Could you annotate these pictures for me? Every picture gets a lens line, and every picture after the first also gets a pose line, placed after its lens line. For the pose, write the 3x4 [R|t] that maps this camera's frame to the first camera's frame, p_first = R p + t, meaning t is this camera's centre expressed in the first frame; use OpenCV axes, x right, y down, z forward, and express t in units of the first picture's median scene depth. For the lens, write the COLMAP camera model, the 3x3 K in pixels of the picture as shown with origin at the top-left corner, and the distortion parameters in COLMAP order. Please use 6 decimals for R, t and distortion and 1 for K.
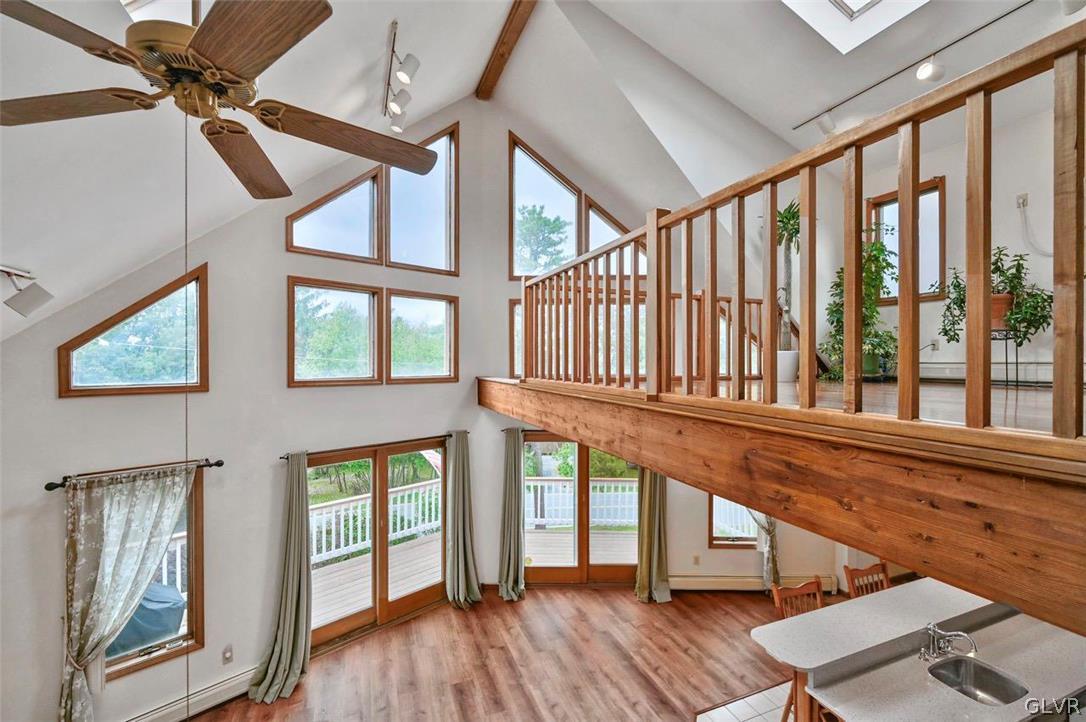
lens RADIAL K [[468.4, 0, 548.4], [0, 468.4, 366.5], [0, 0, 1]] dist [-0.001680, 0.000459]
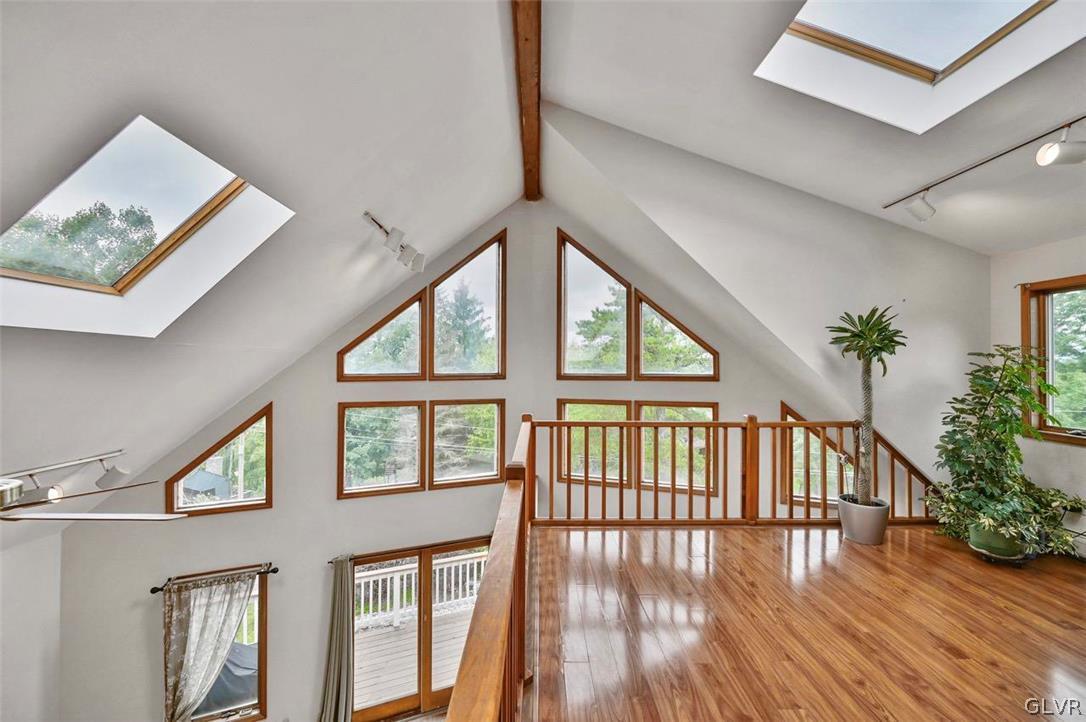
lens RADIAL K [[468.4, 0, 548.5], [0, 468.4, 363.0], [0, 0, 1]] dist [-0.001680, 0.000459]
pose [[0.931242, 0.005330, -0.364362, 0.363103], [-0.008434, 0.999940, -0.006928, -0.301720], [0.364303, 0.009525, 0.931232, 0.116795]]
